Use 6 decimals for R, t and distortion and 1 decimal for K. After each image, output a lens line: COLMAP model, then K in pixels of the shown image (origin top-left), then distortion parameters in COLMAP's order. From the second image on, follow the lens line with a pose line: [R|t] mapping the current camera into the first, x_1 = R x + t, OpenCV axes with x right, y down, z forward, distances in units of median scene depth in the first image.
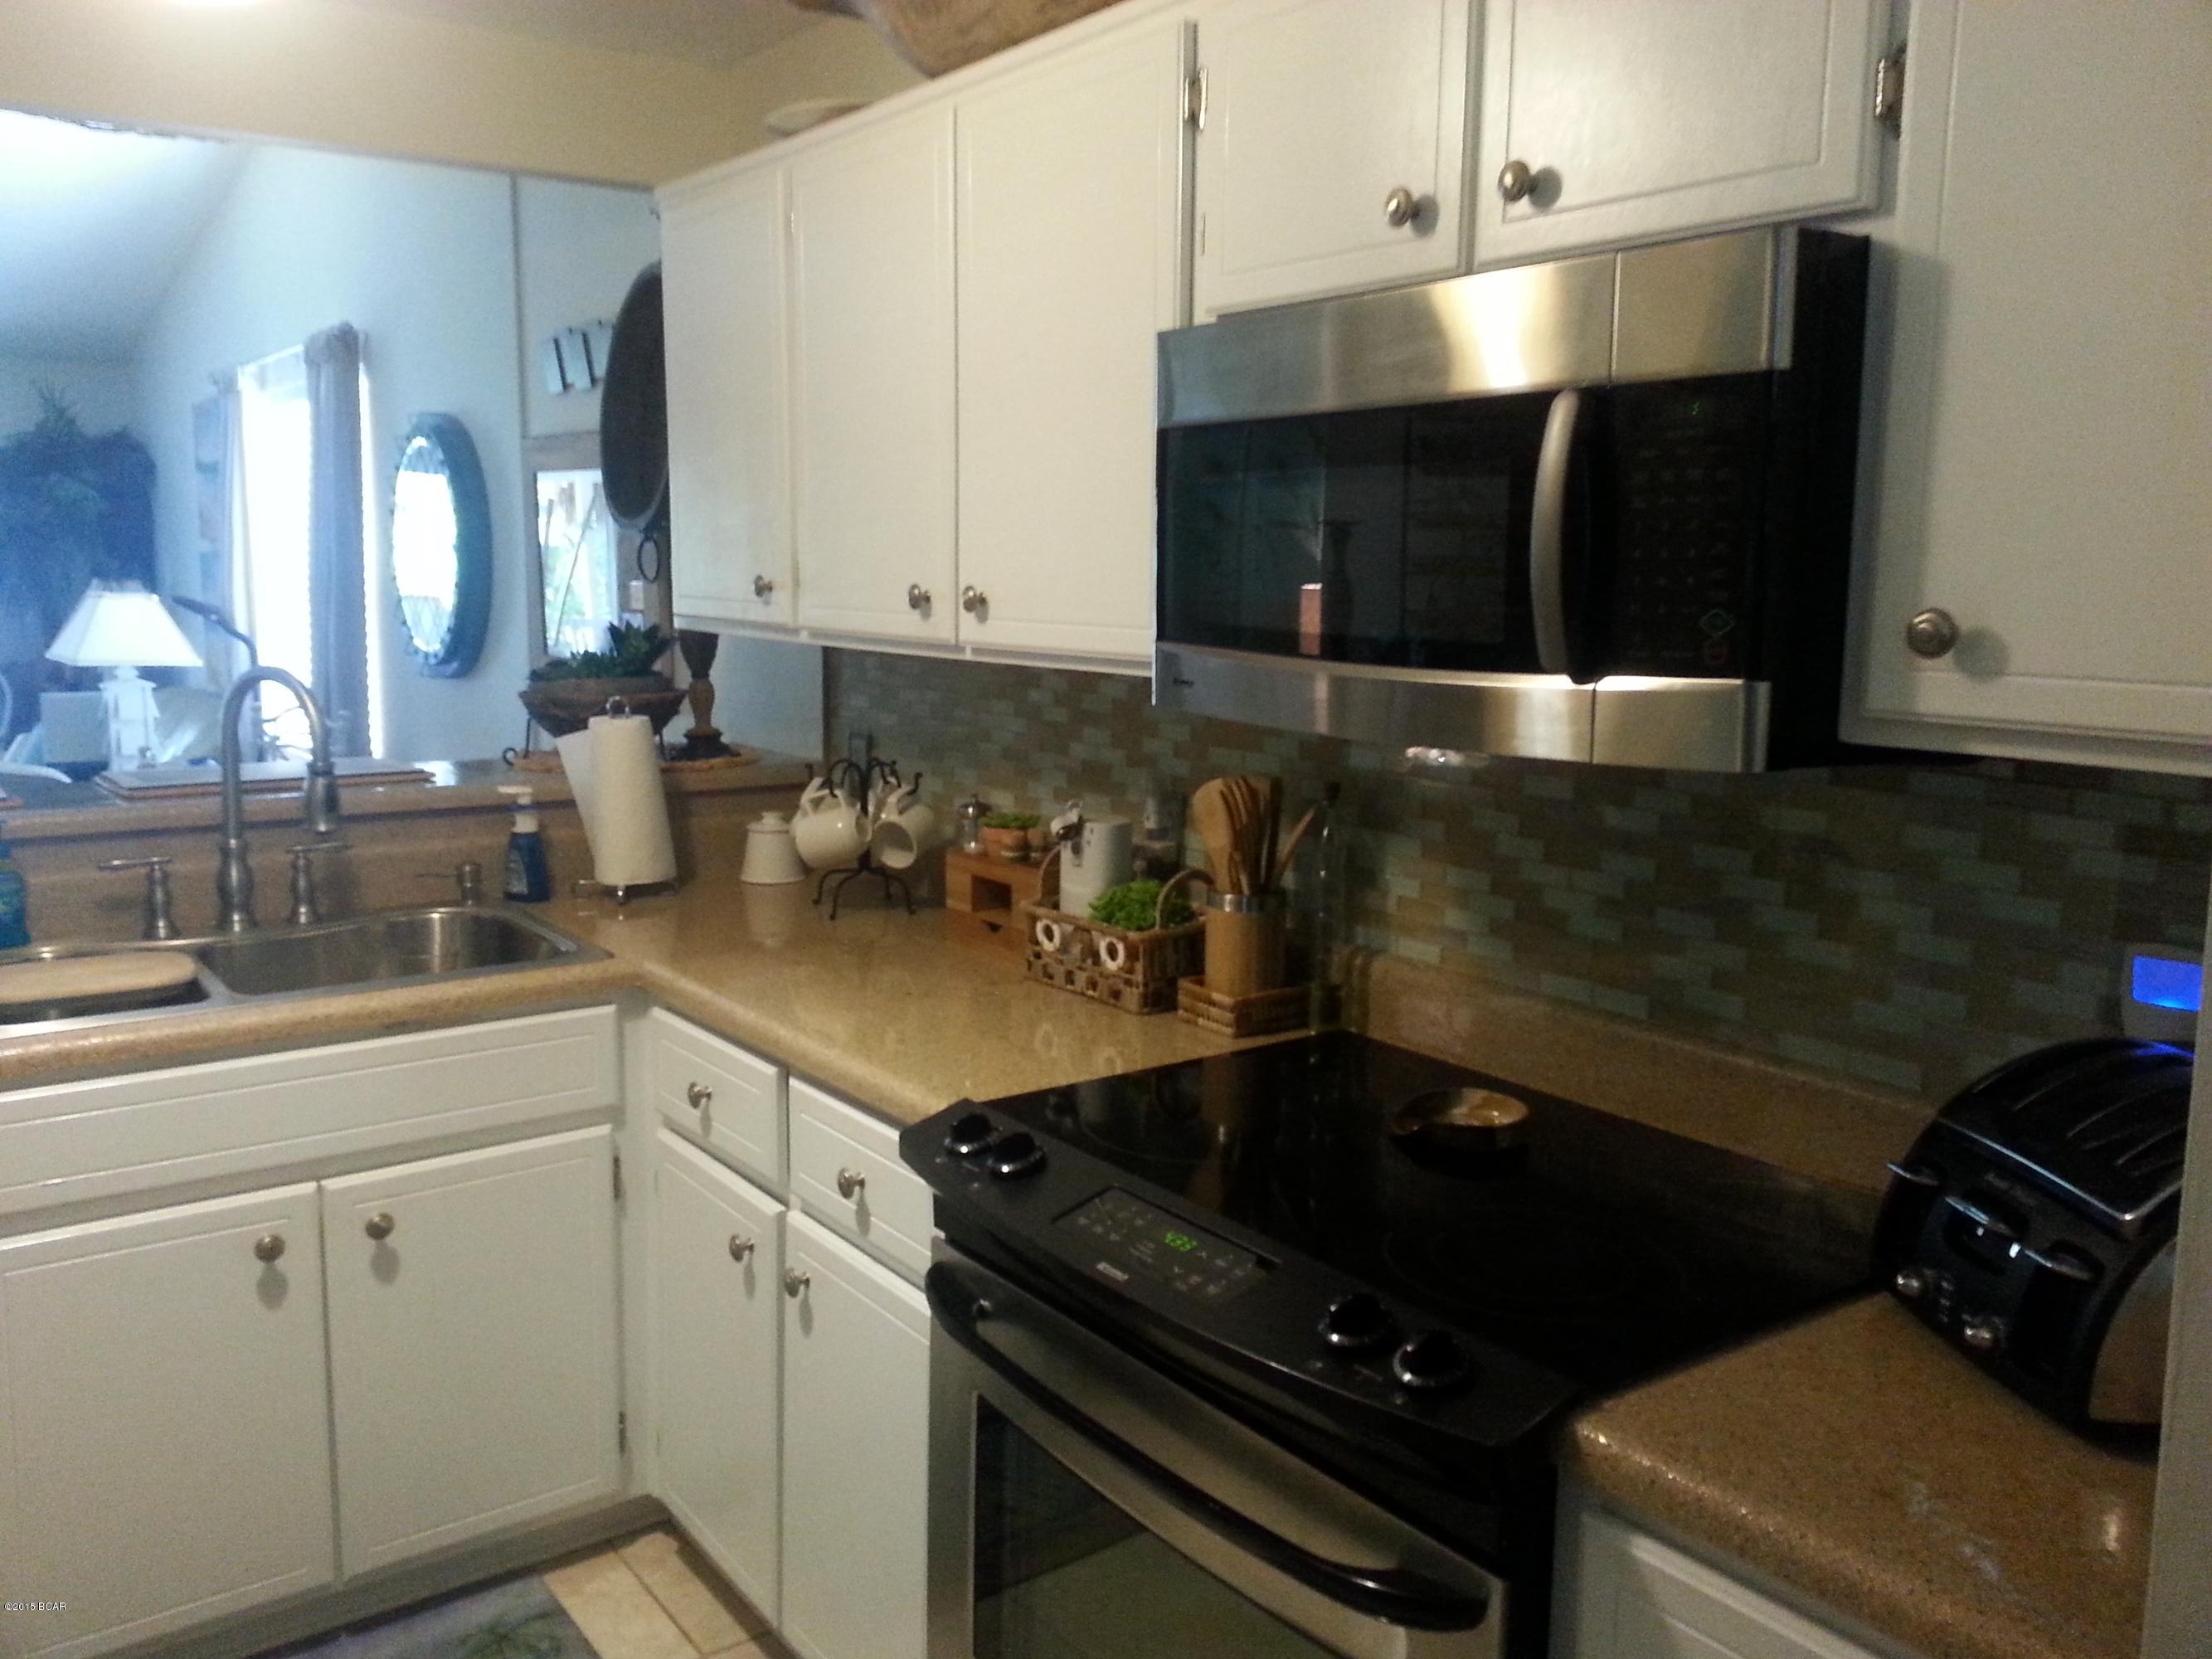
lens RADIAL K [[1828.7, 0, 1105.5], [0, 1828.7, 820.8], [0, 0, 1]] dist [0.065702, -0.080179]
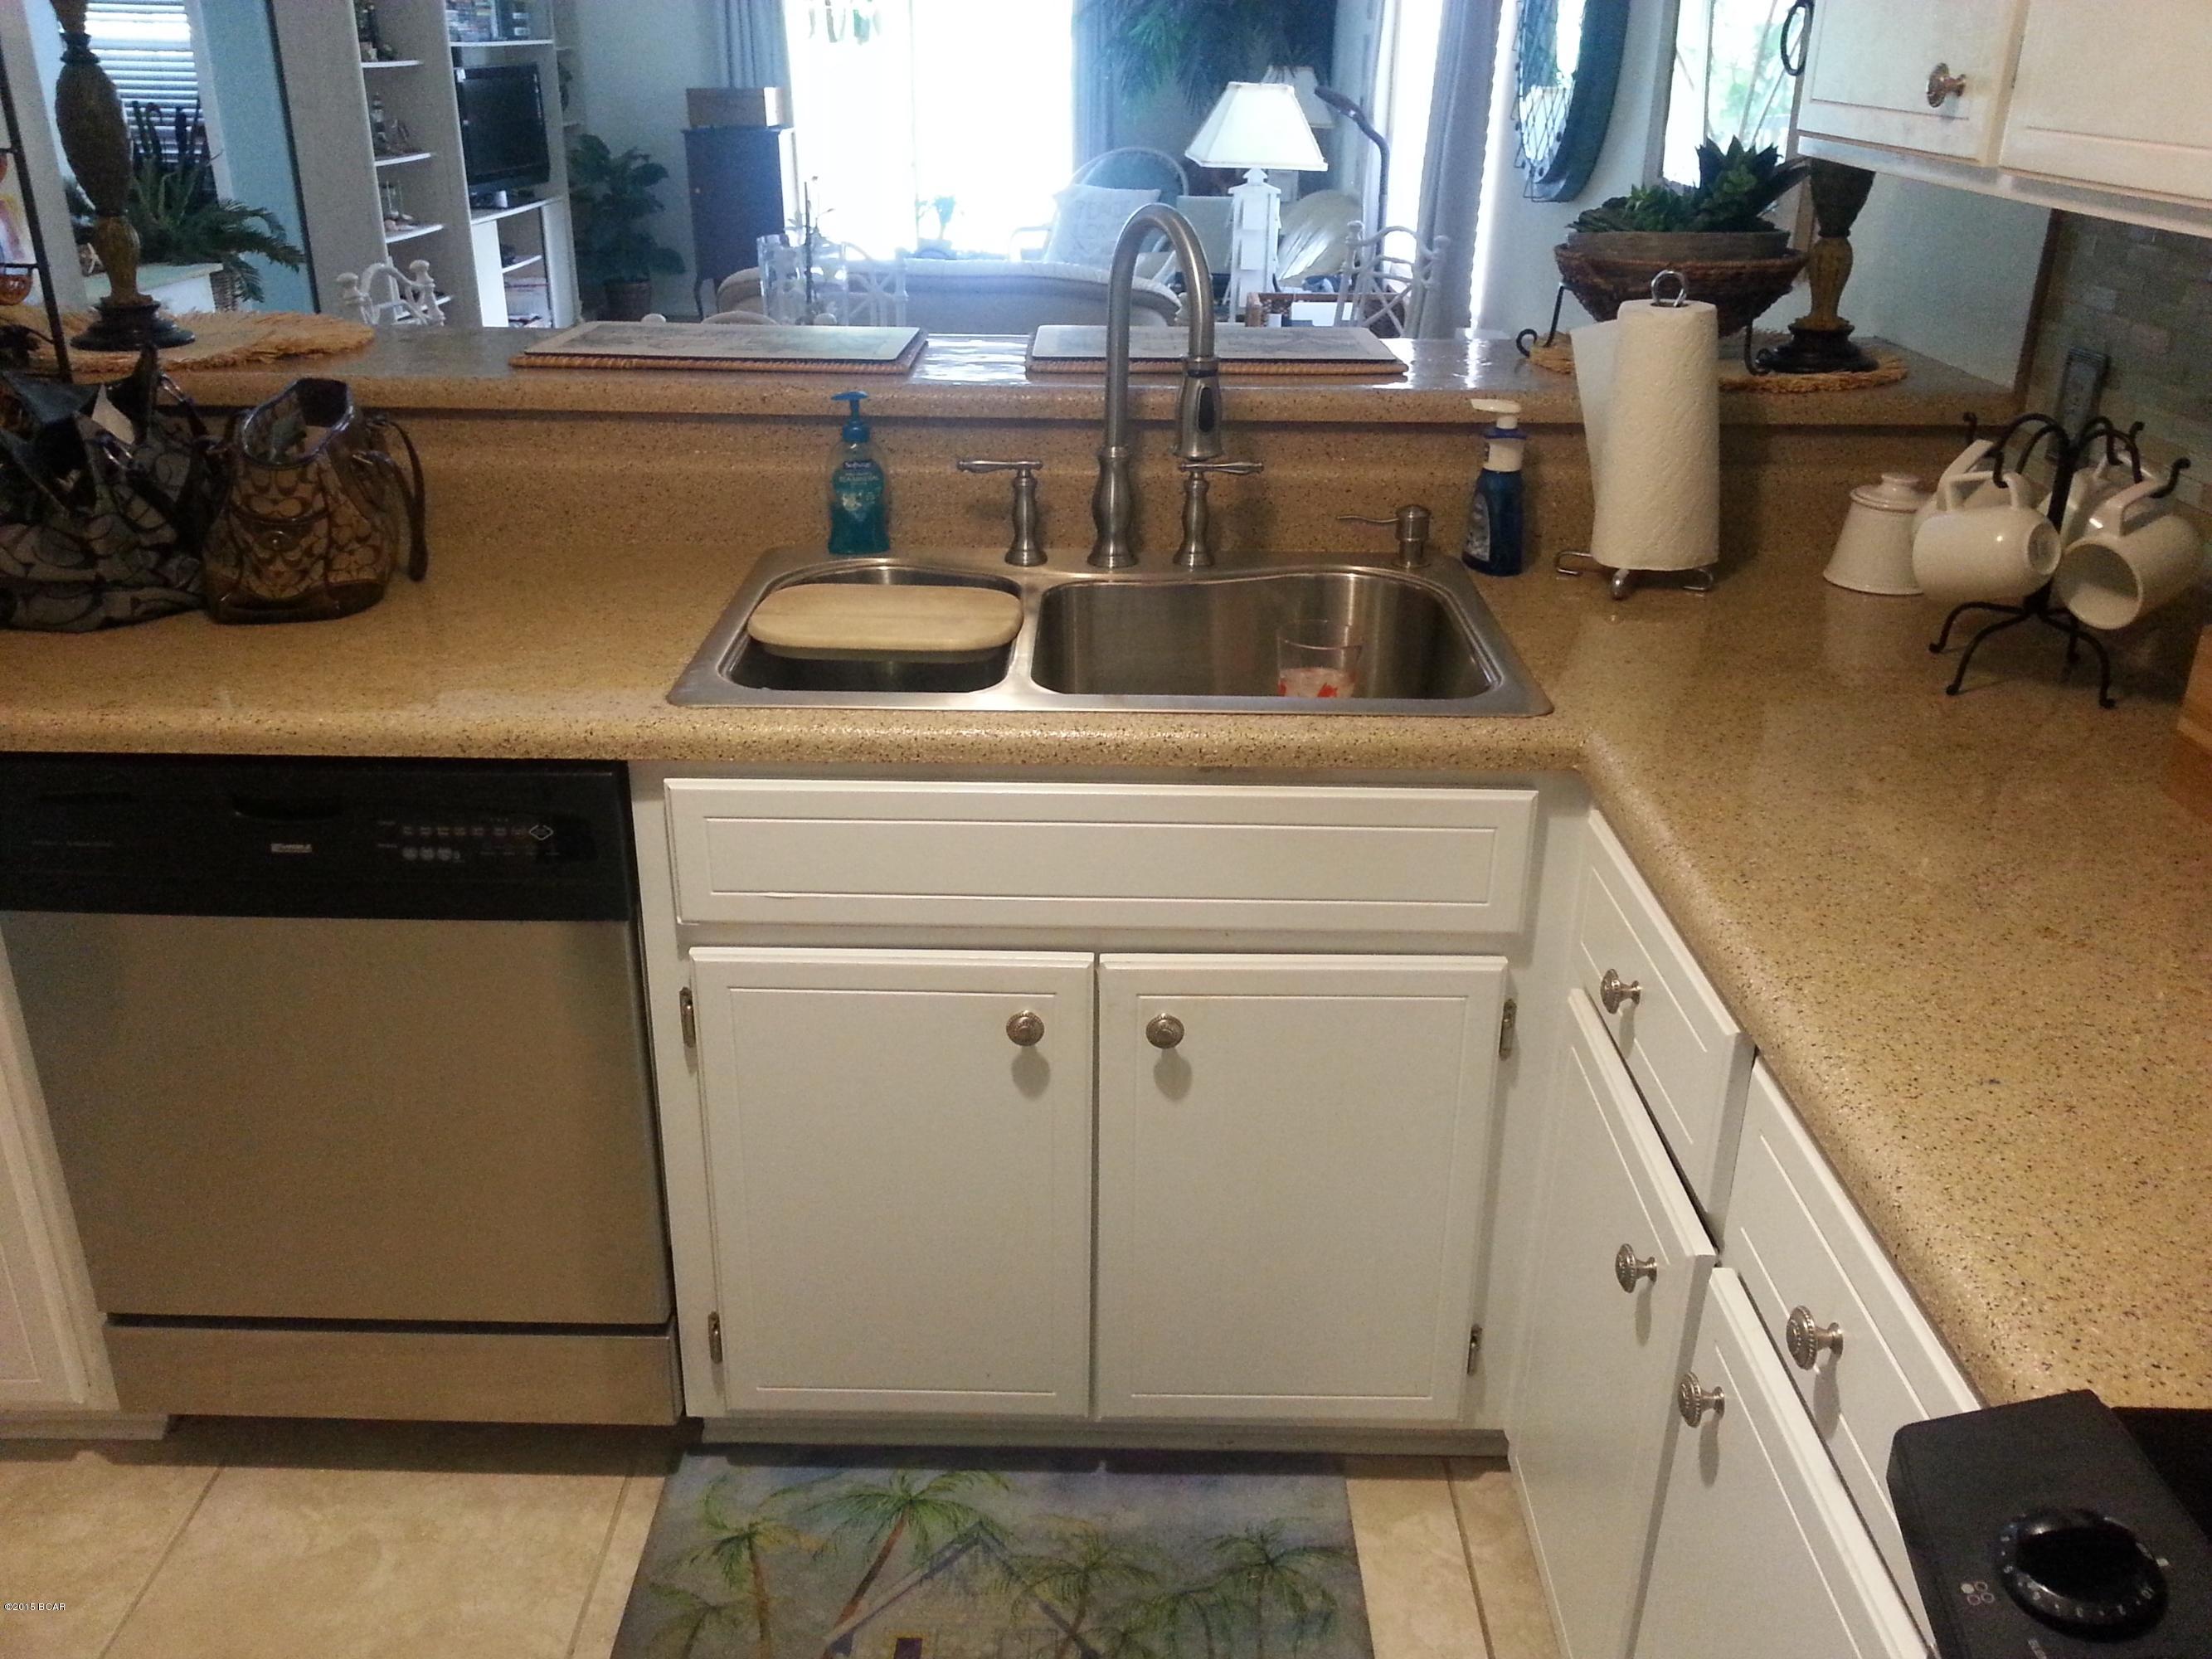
lens RADIAL K [[1828.7, 0, 1055.9], [0, 1828.7, 805.9], [0, 0, 1]] dist [0.065702, -0.080179]
pose [[0.797998, 0.229716, -0.557163, -0.039280], [-0.084774, 0.958100, 0.273603, -0.048242], [0.596668, -0.171101, 0.784035, 0.353334]]
